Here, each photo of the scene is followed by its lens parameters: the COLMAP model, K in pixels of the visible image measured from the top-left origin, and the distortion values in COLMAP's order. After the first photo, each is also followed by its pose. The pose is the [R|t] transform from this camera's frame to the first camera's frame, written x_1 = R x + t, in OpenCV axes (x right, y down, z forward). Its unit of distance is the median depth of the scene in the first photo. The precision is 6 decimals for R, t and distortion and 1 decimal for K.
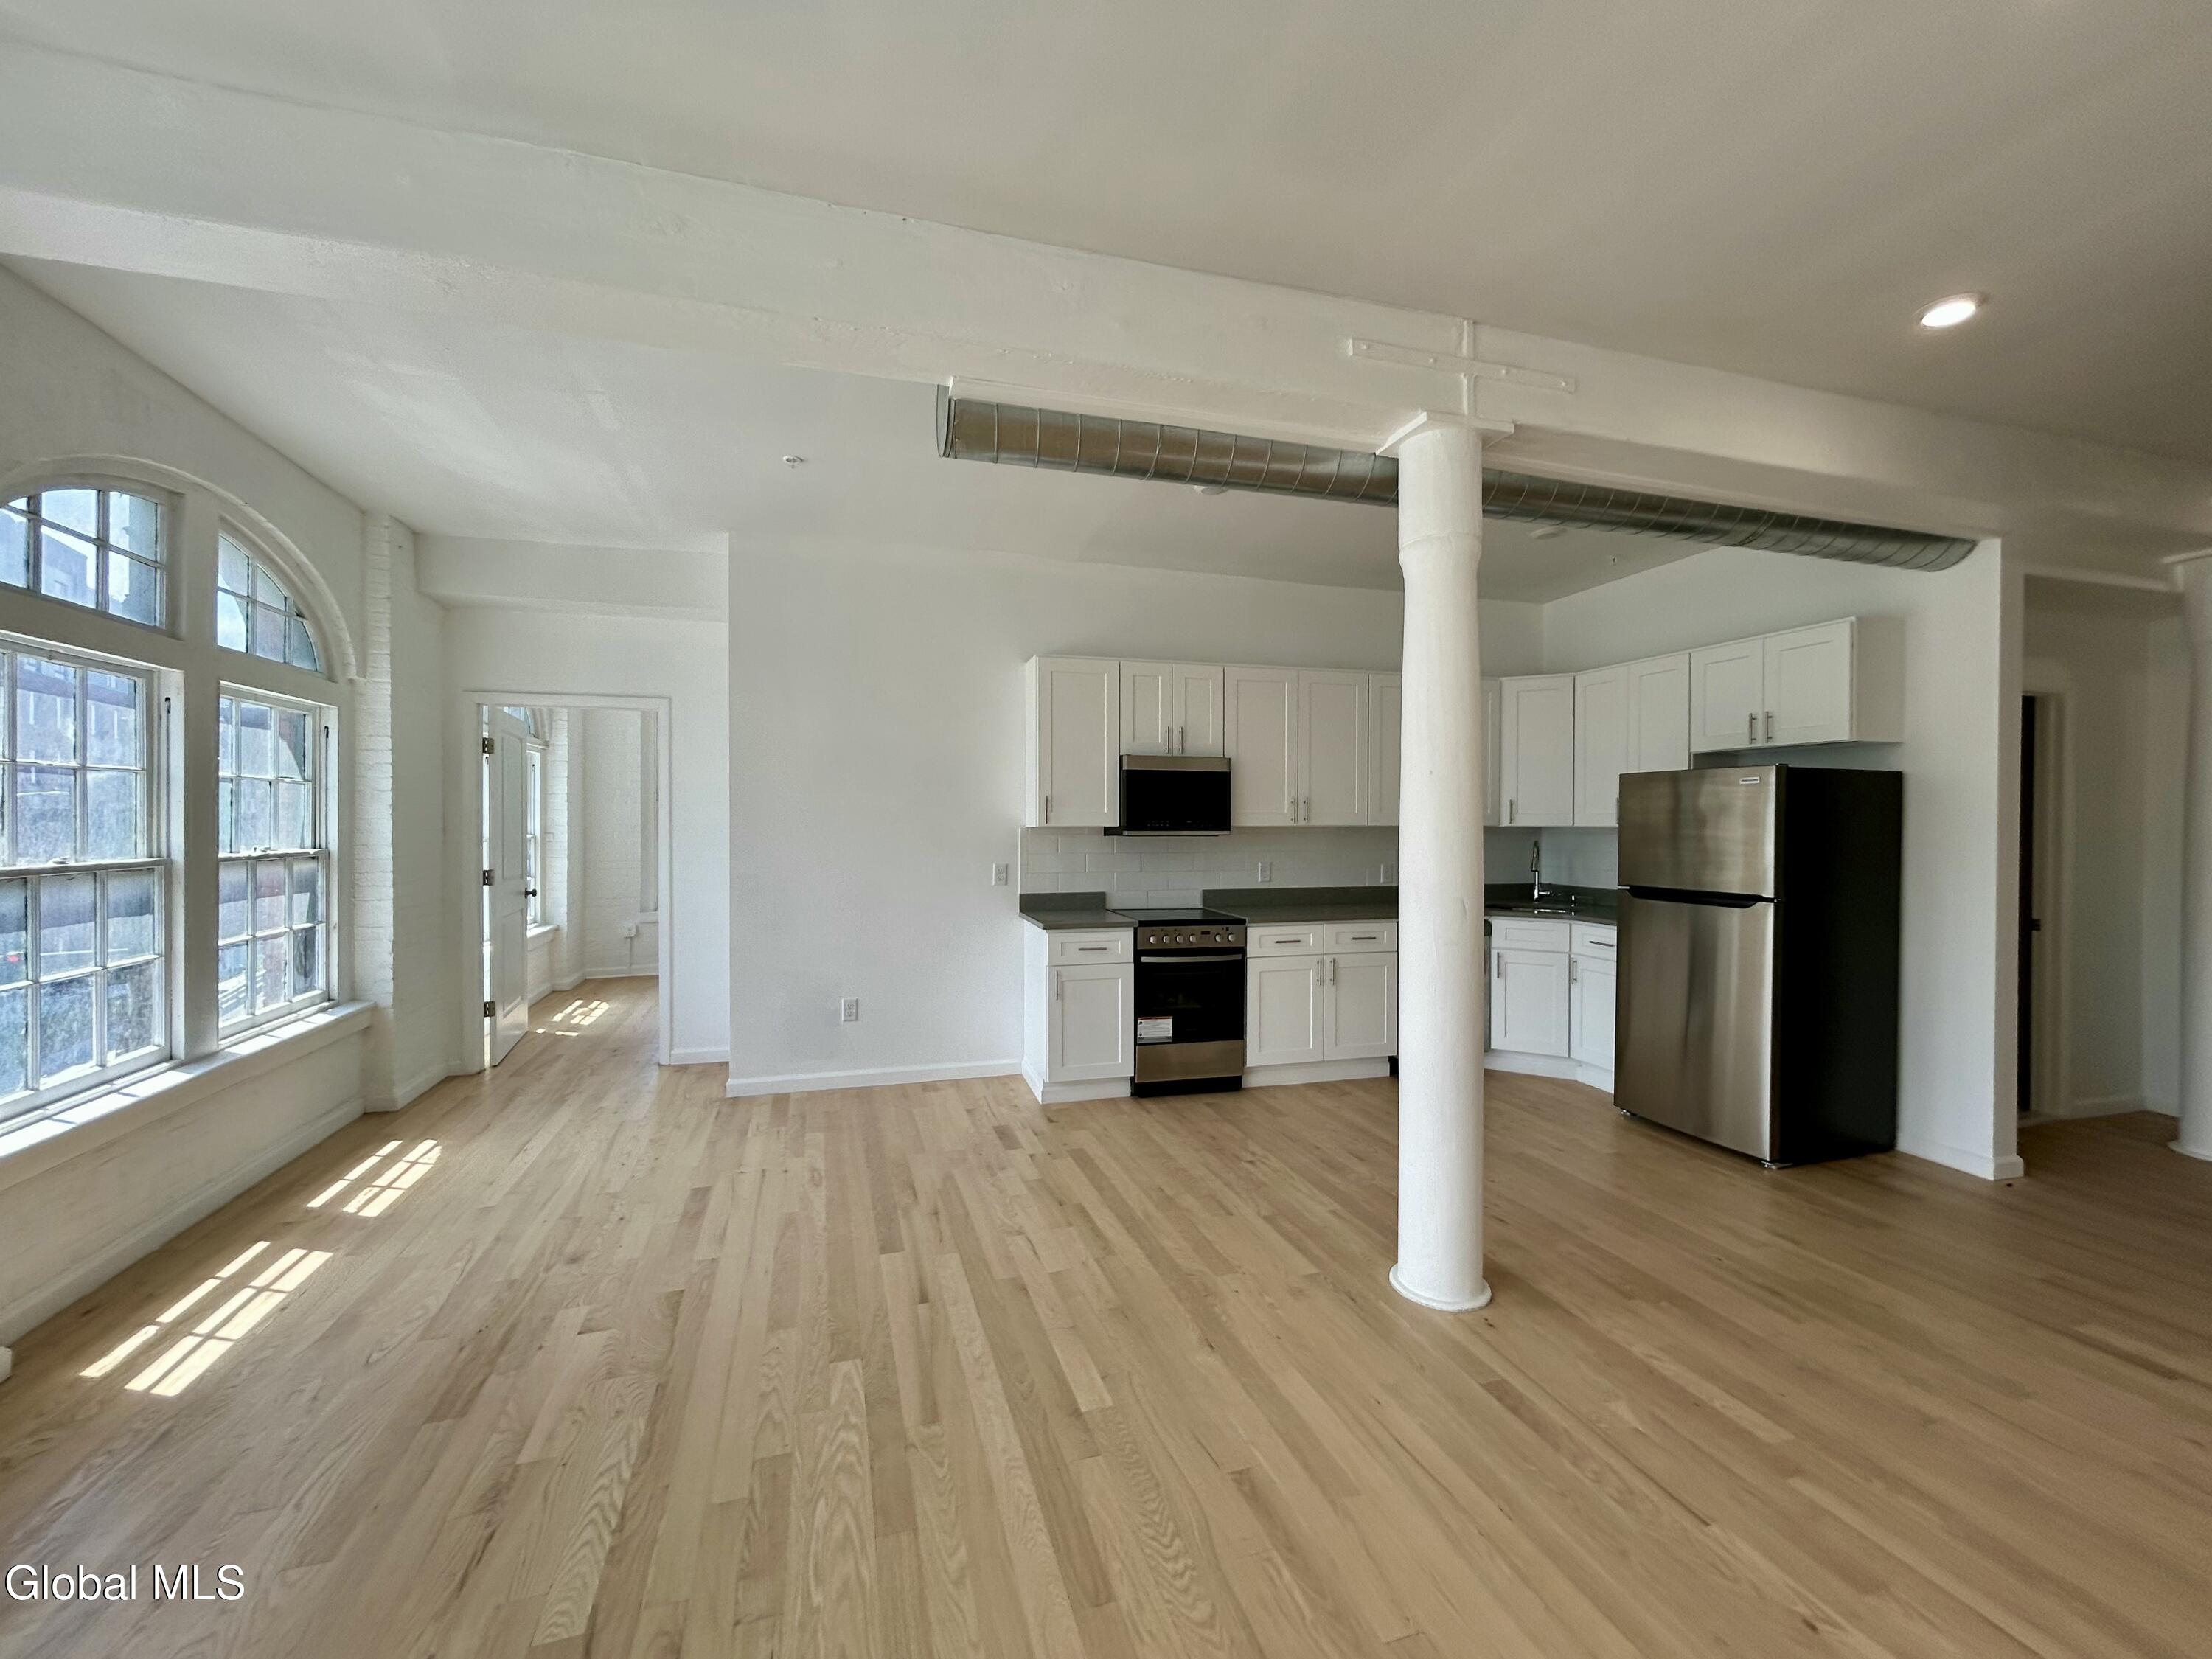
lens RADIAL K [[892.7, 0, 1109.8], [0, 892.7, 828.4], [0, 0, 1]] dist [-0.000462, 0.000349]
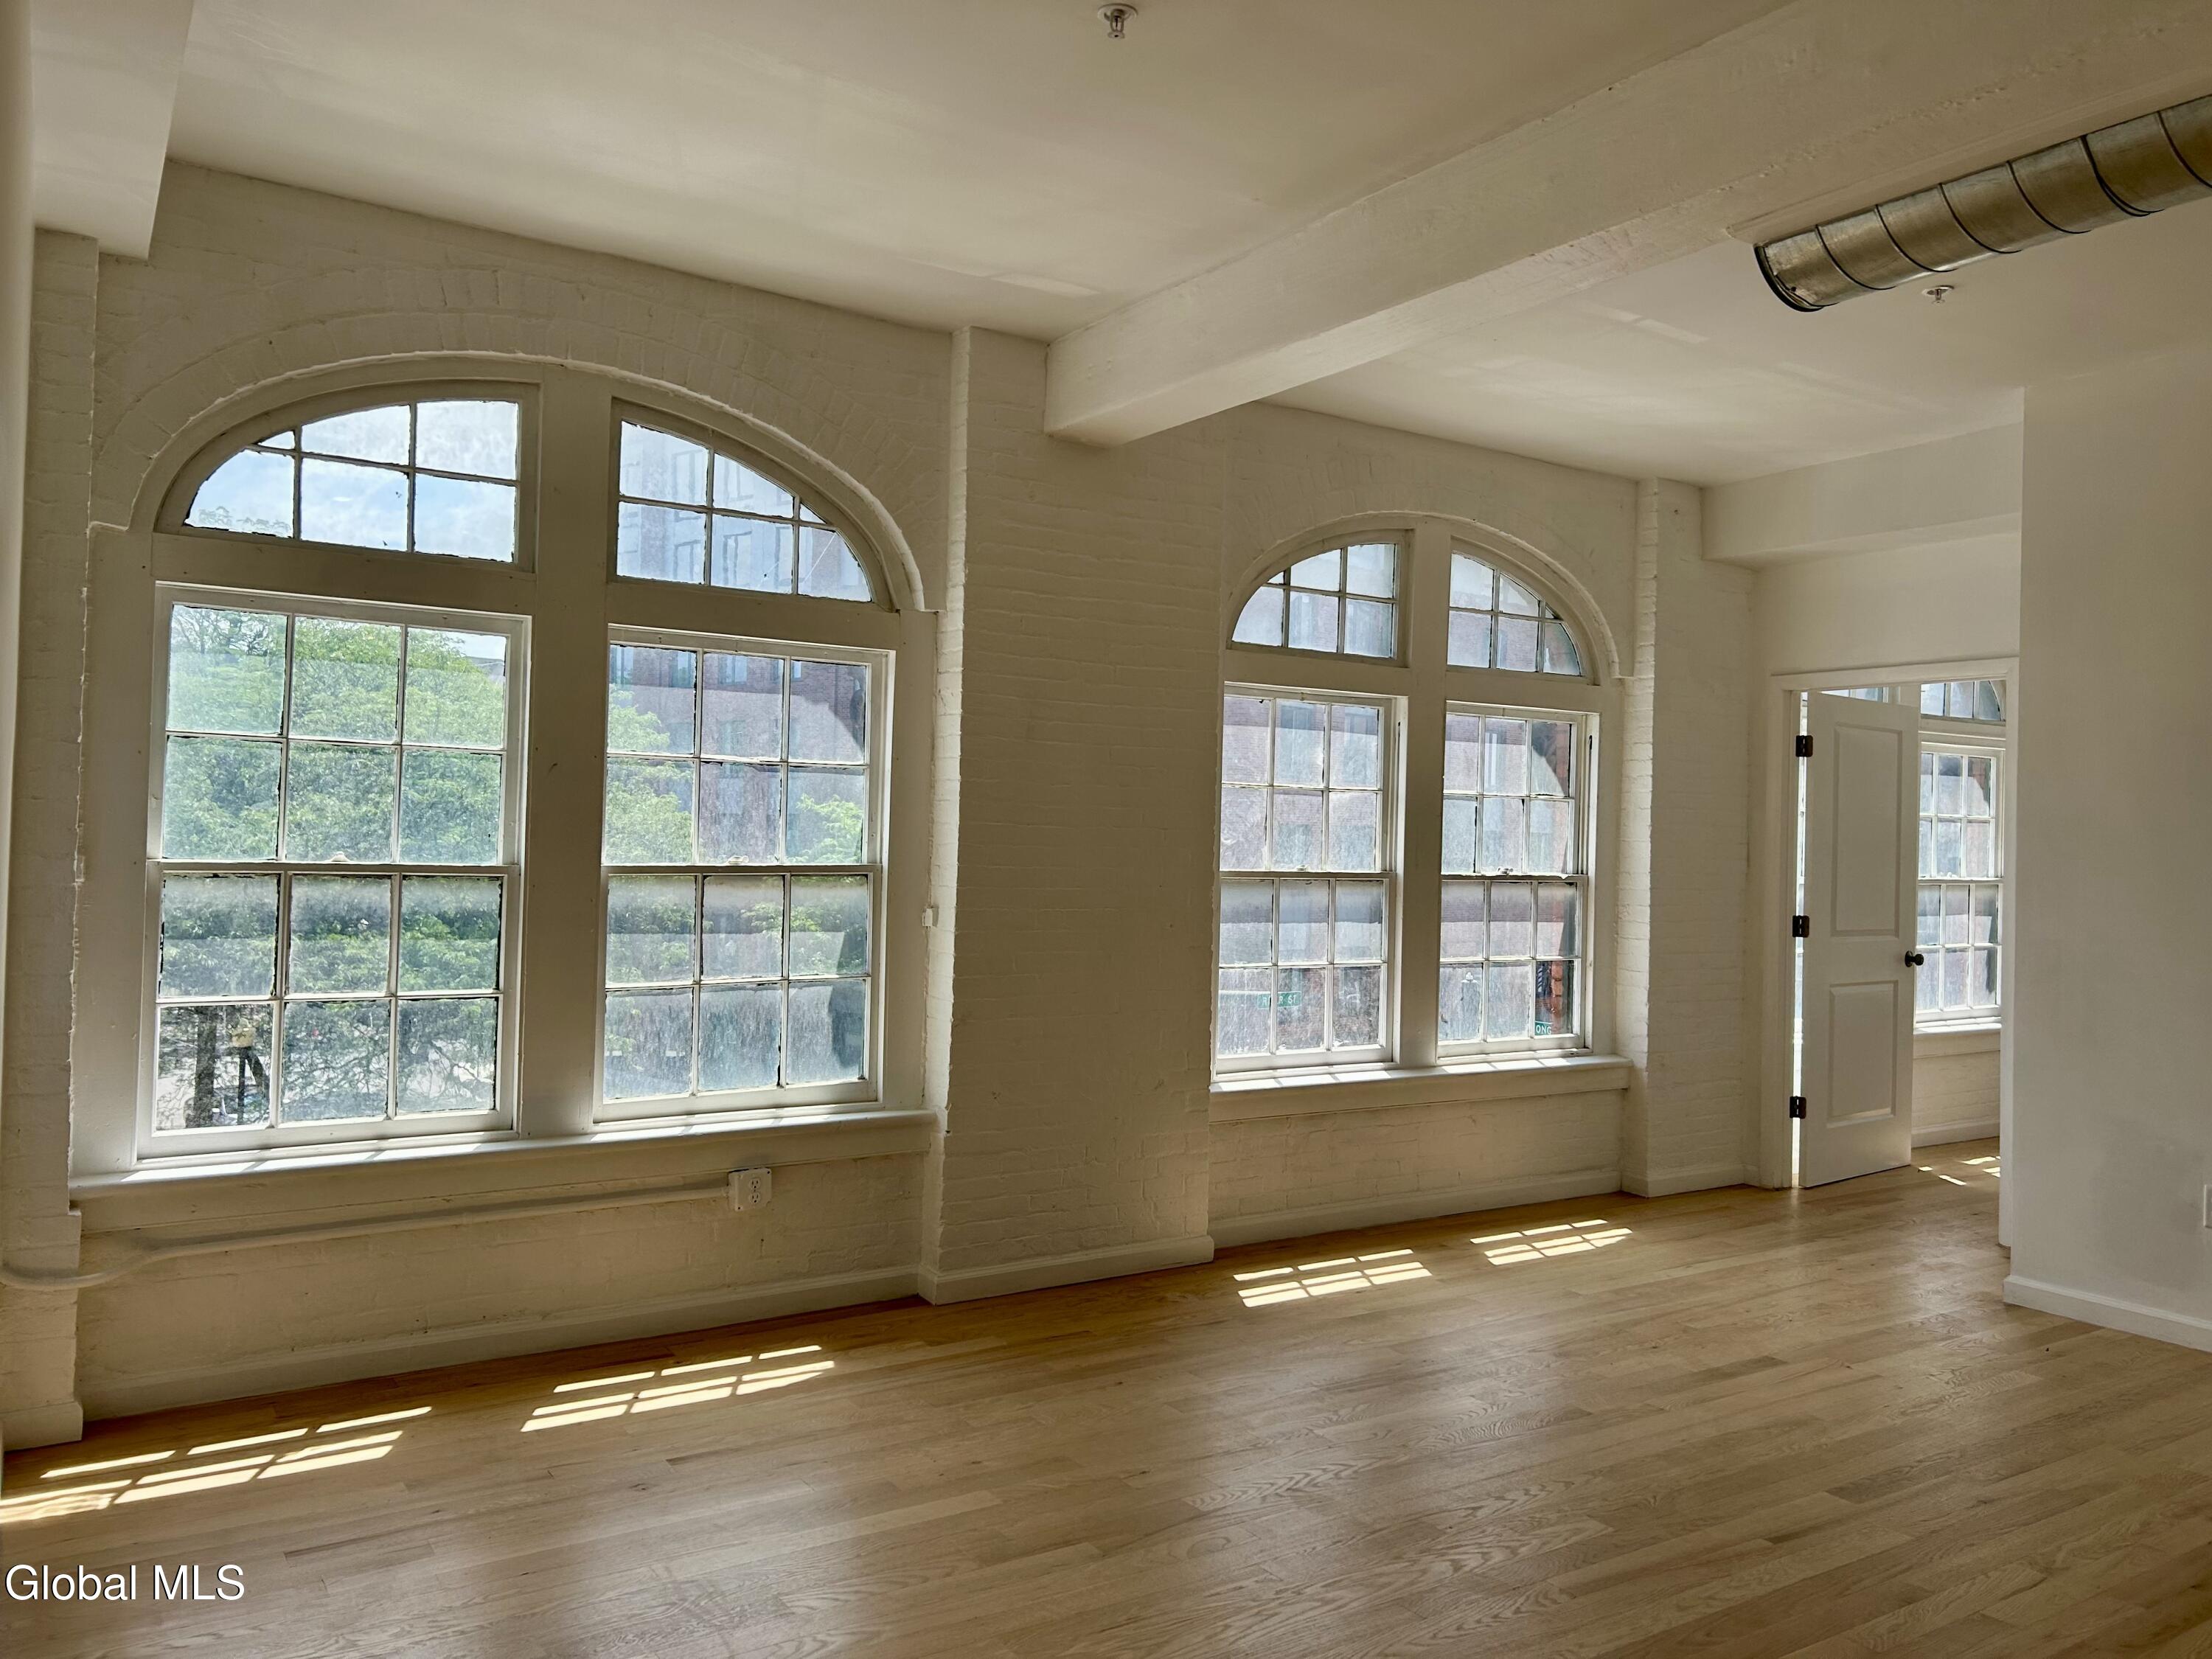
lens RADIAL K [[1660.5, 0, 1115.6], [0, 1660.5, 804.8], [0, 0, 1]] dist [0.057209, -0.061829]
pose [[0.278769, -0.018379, -0.960182, 0.611632], [-0.030915, 0.999127, -0.028100, 0.015399], [0.959861, 0.037517, 0.277957, 0.098615]]
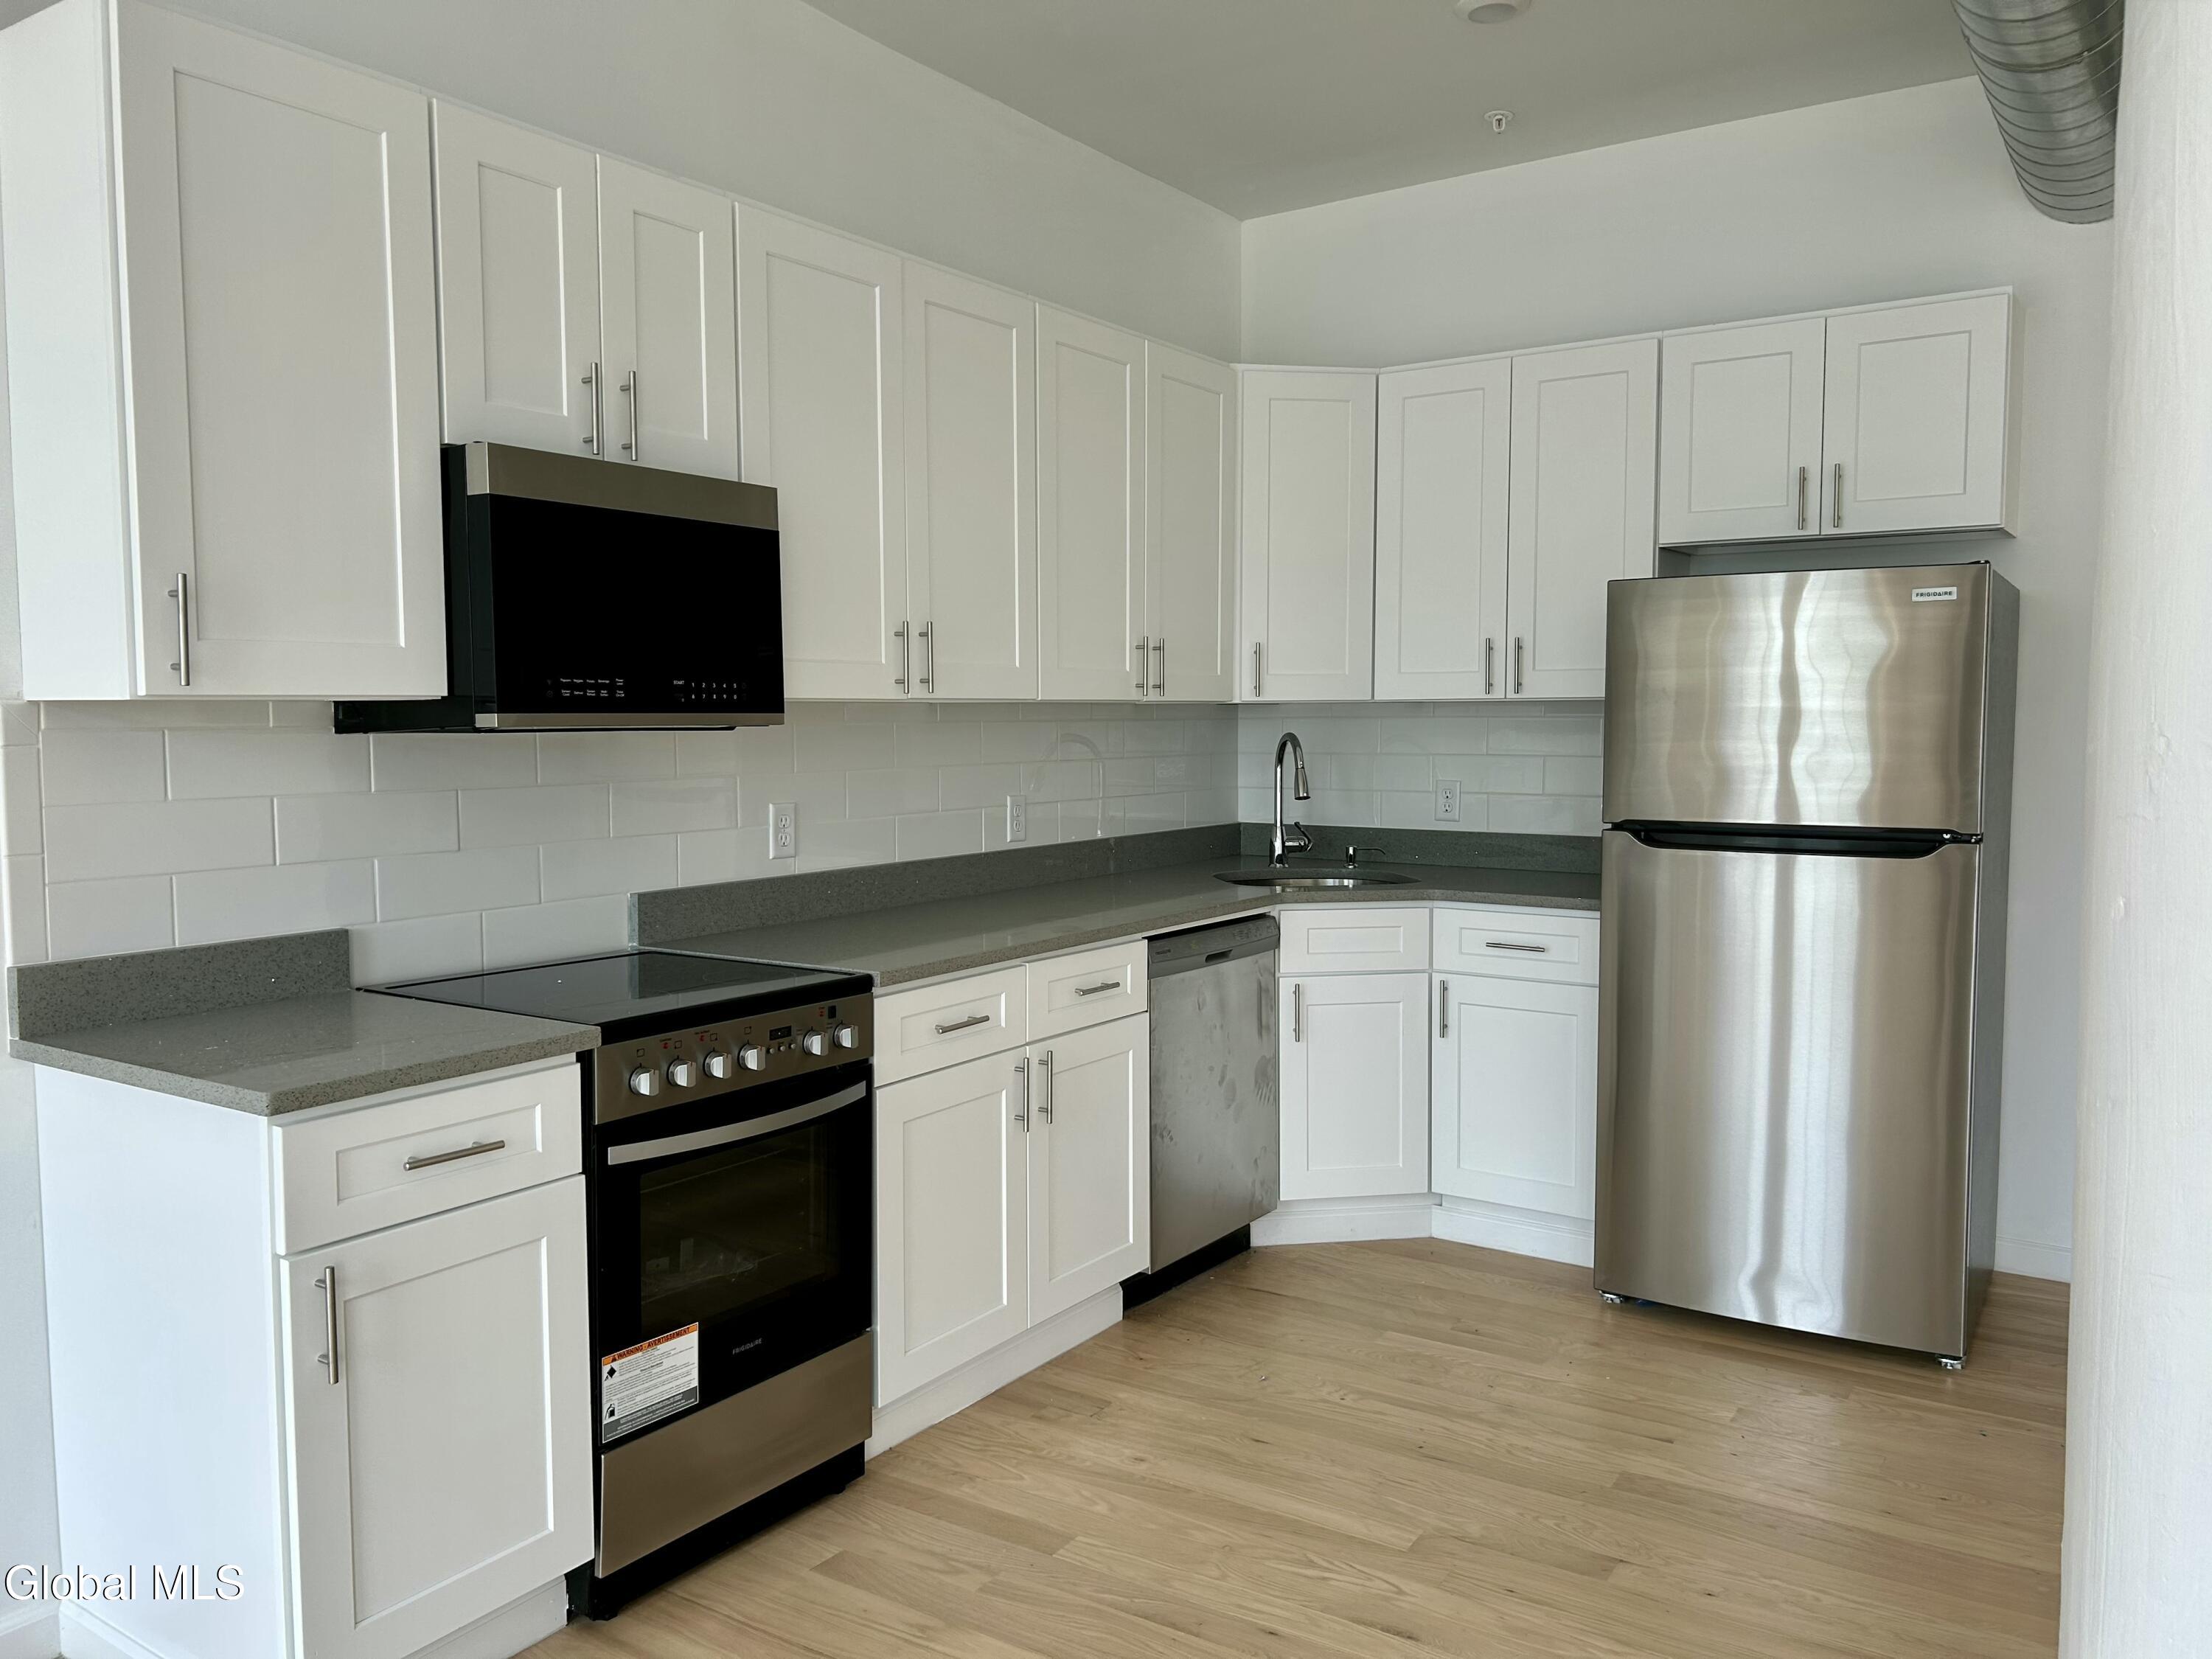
lens RADIAL K [[1660.5, 0, 1097.8], [0, 1660.5, 826.1], [0, 0, 1]] dist [0.057209, -0.061829]
pose [[0.769560, -0.049590, 0.636647, -0.215858], [0.010812, 0.997849, 0.064657, 0.007840], [-0.638484, -0.042874, 0.768440, 0.574224]]
